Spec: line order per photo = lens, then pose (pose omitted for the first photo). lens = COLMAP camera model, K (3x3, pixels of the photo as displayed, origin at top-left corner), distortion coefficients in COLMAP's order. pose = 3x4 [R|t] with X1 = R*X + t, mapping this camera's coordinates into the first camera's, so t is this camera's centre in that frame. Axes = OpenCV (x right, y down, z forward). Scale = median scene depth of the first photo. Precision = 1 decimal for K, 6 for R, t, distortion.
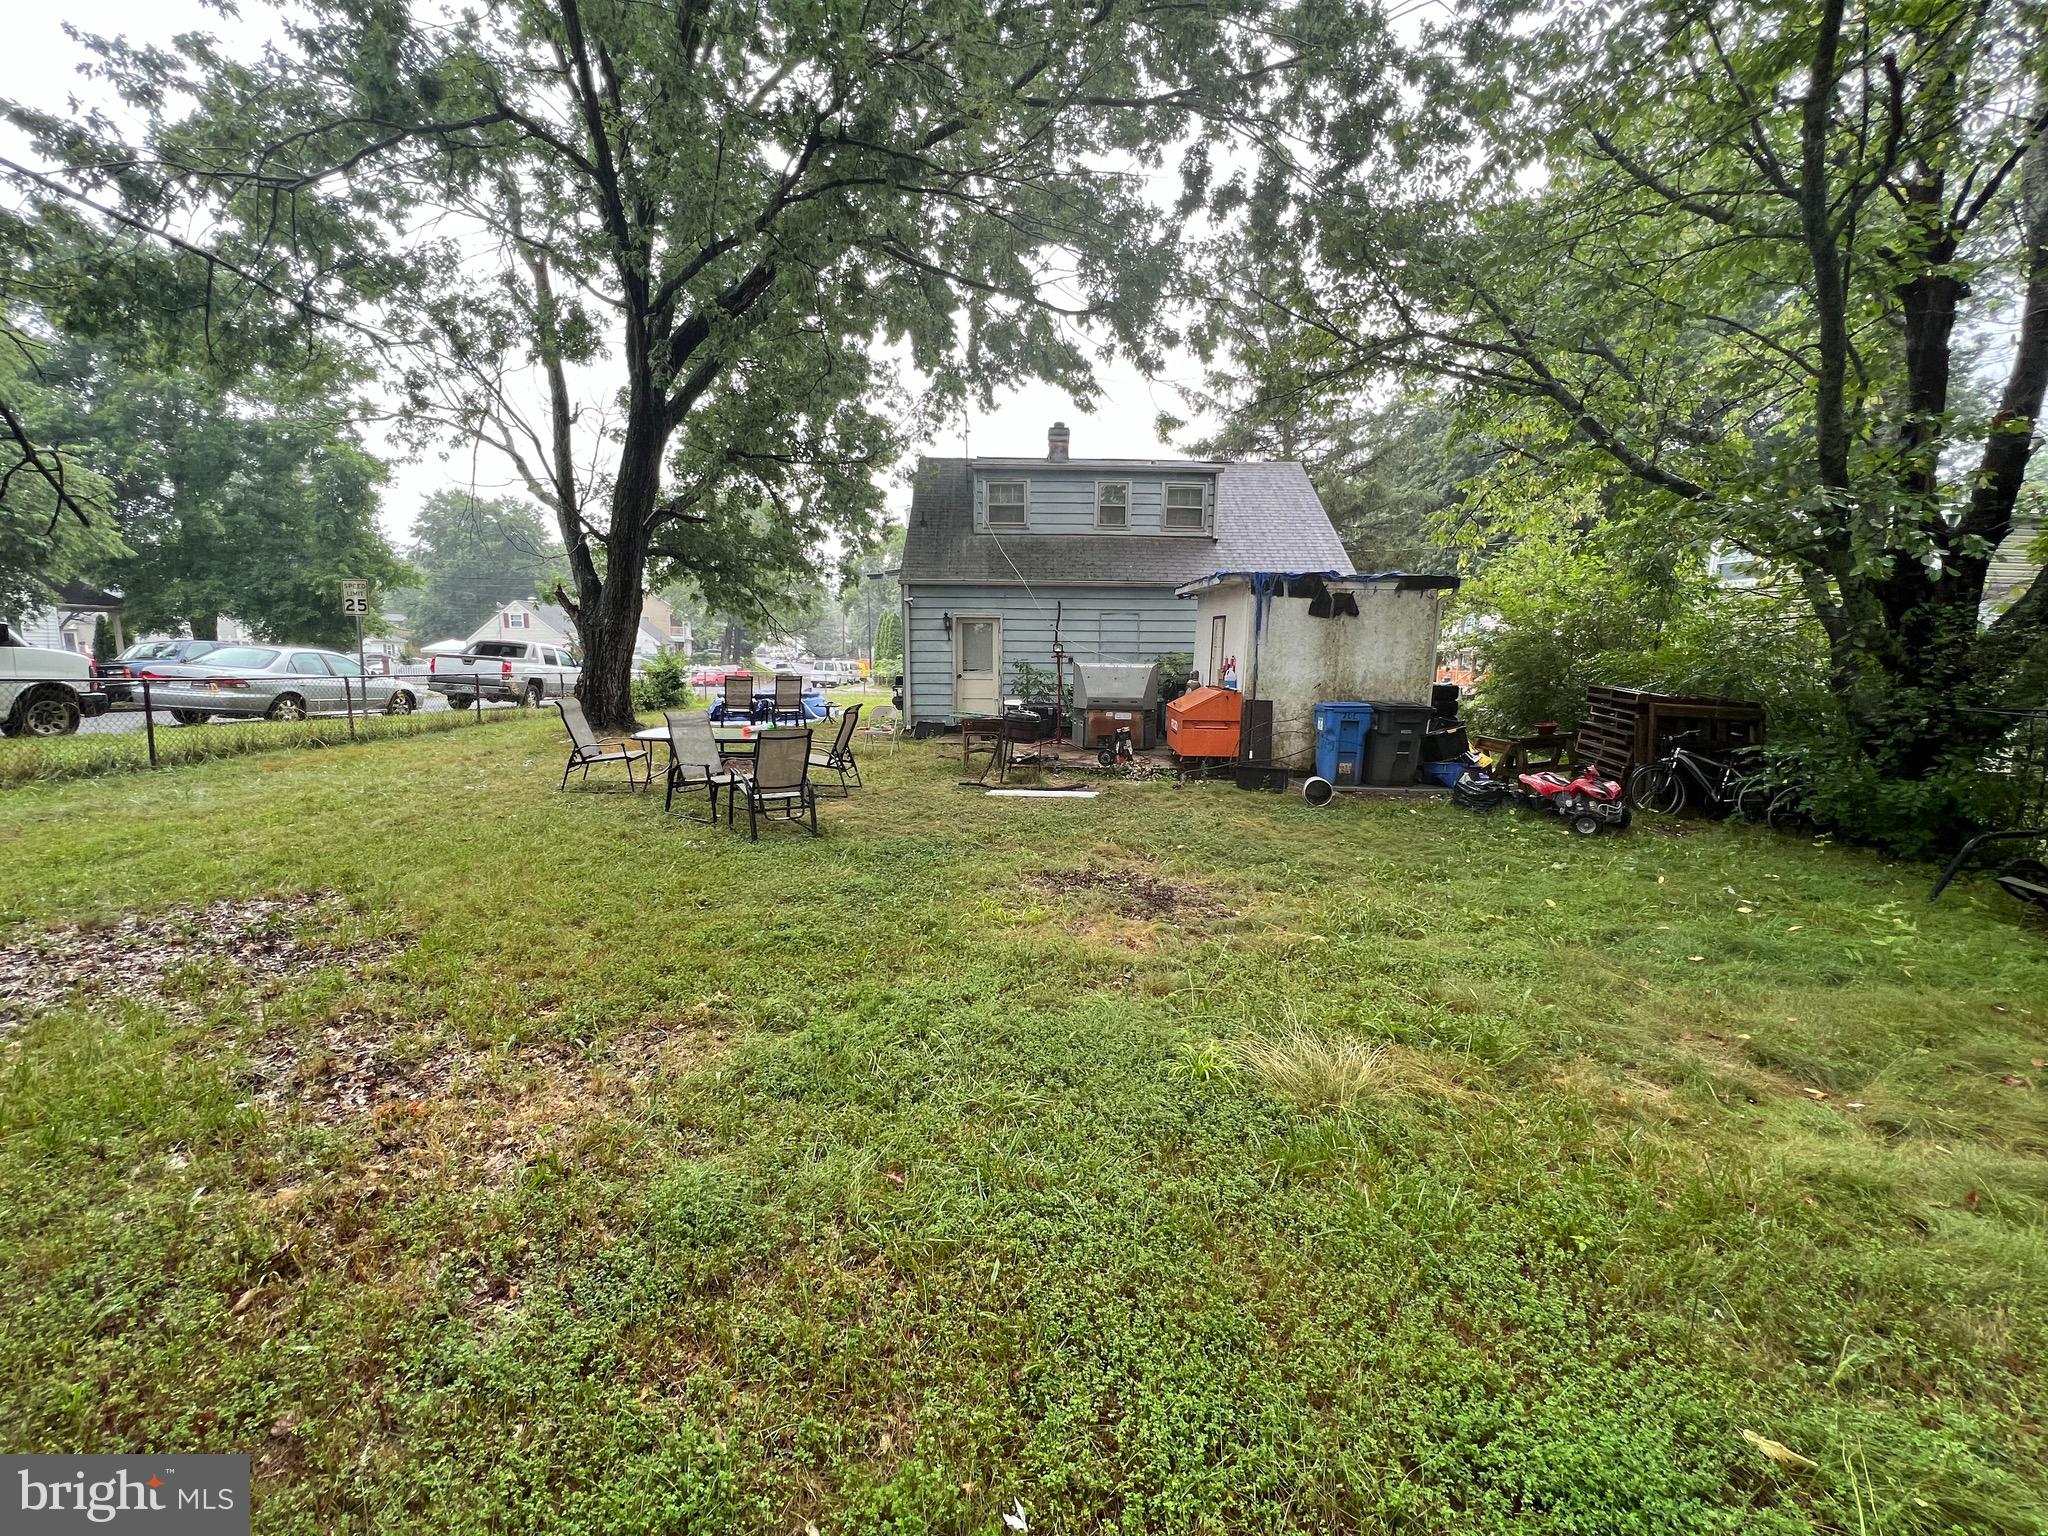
lens RADIAL K [[829.5, 0, 1024.0], [0, 829.5, 768.0], [0, 0, 1]] dist [-0.000182, -0.000036]
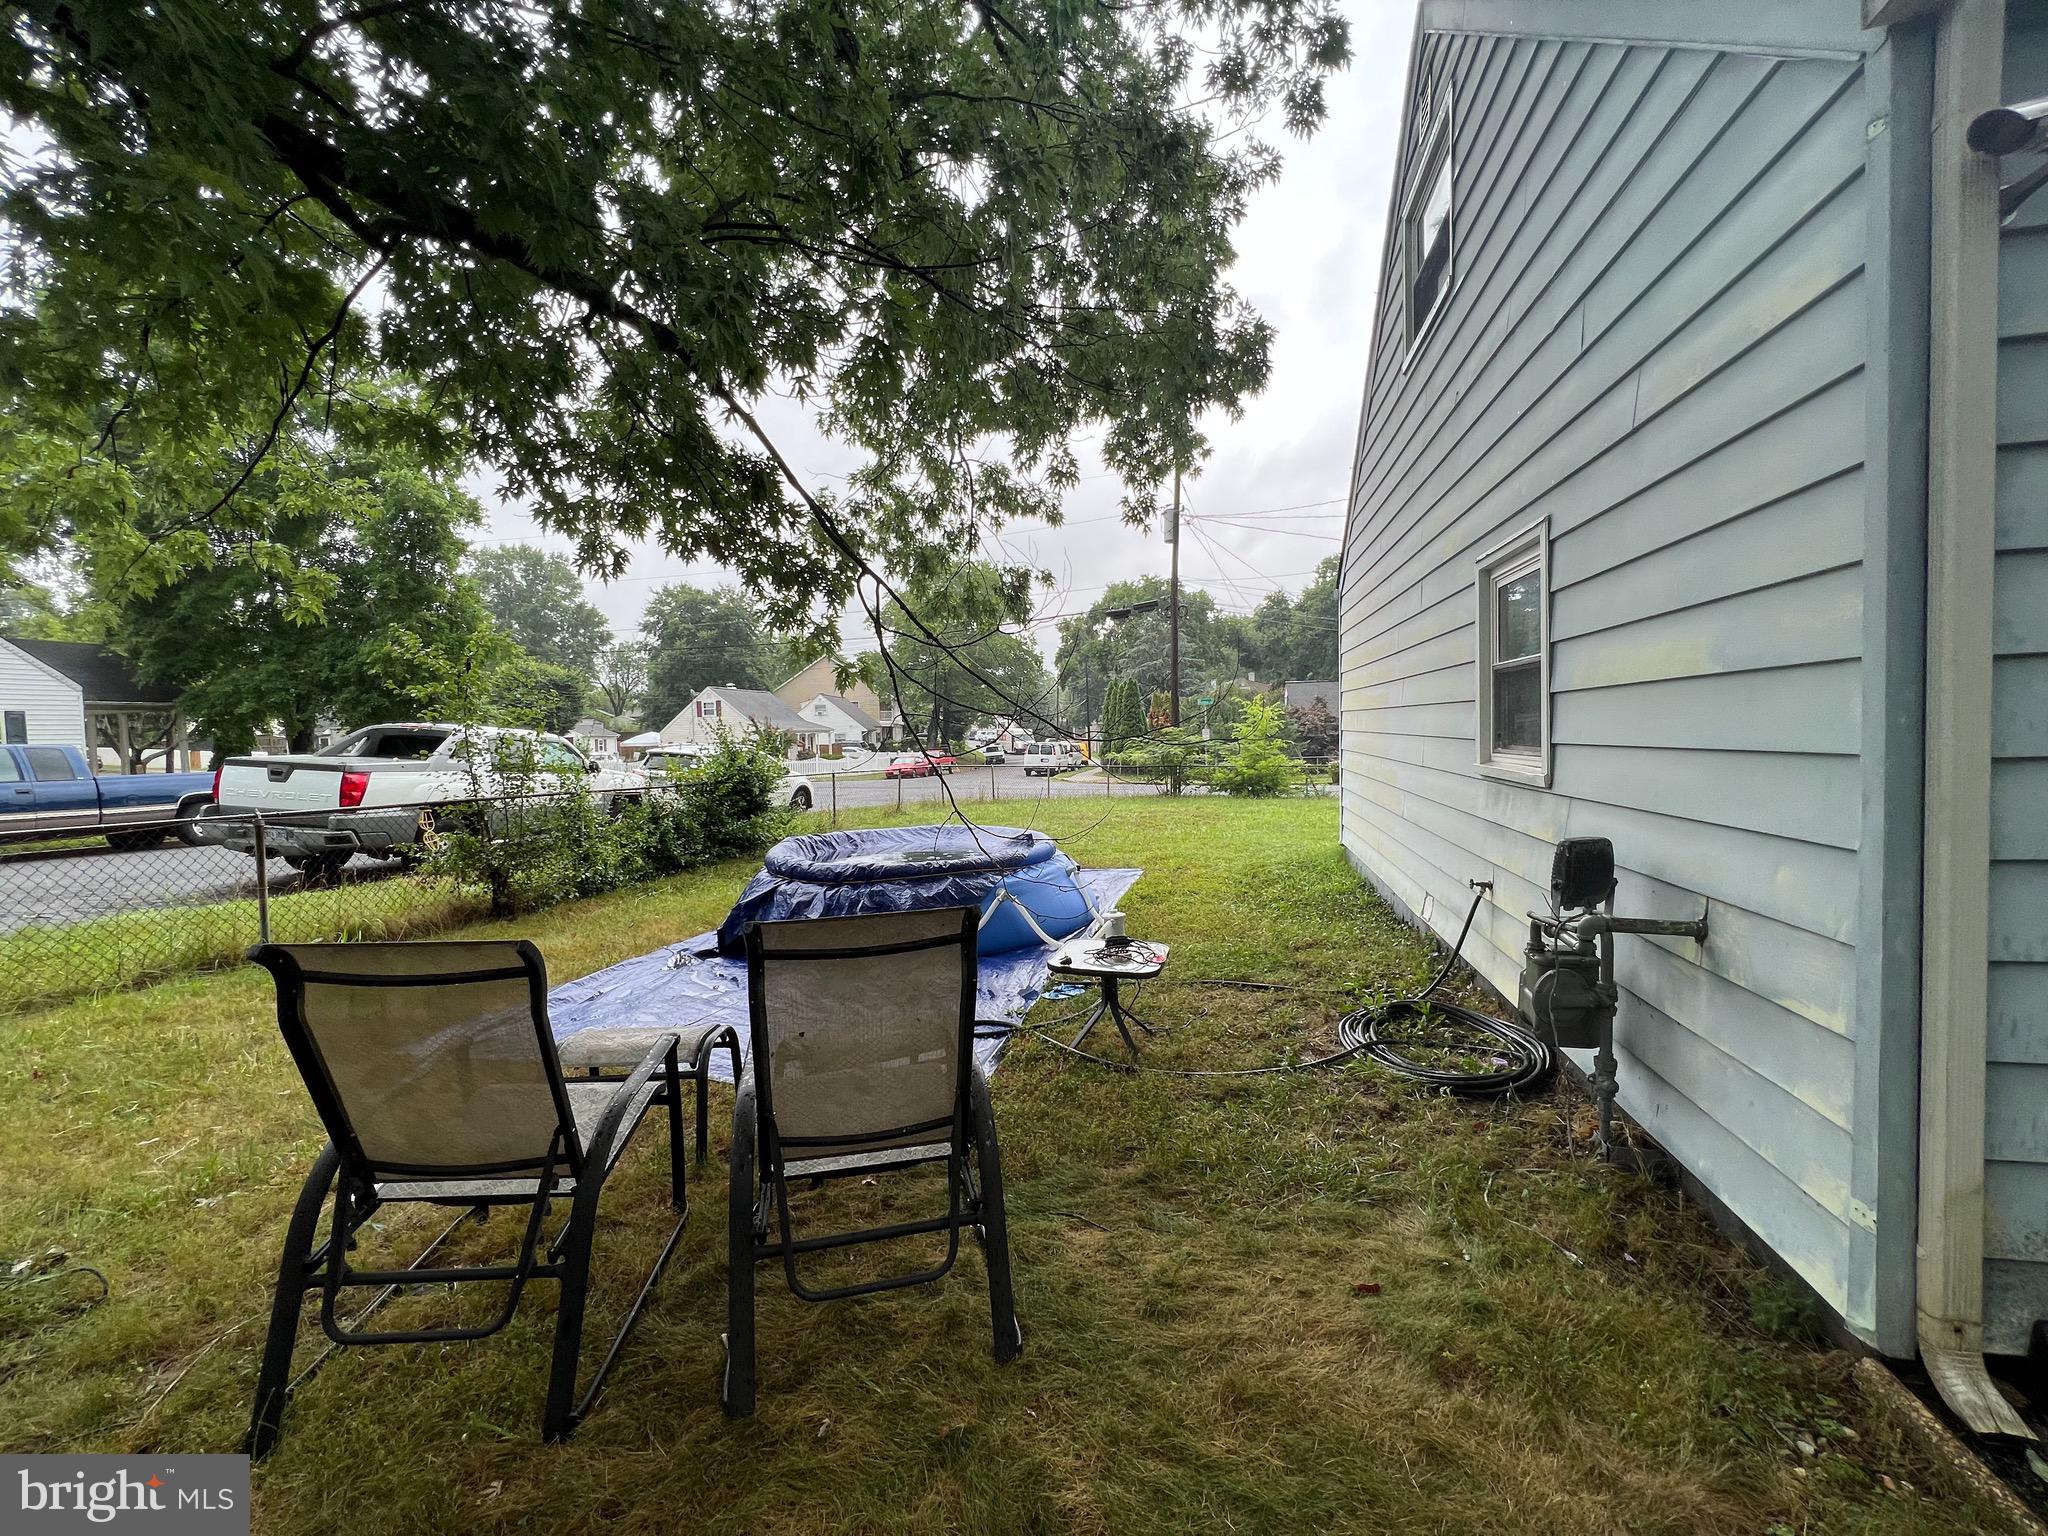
lens RADIAL K [[829.5, 0, 1024.0], [0, 829.5, 768.0], [0, 0, 1]] dist [-0.000182, -0.000036]
pose [[0.968521, -0.023002, -0.247865, -0.057875], [-0.000138, 0.995672, -0.092936, -0.029520], [0.248930, 0.090044, 0.964327, 0.219960]]
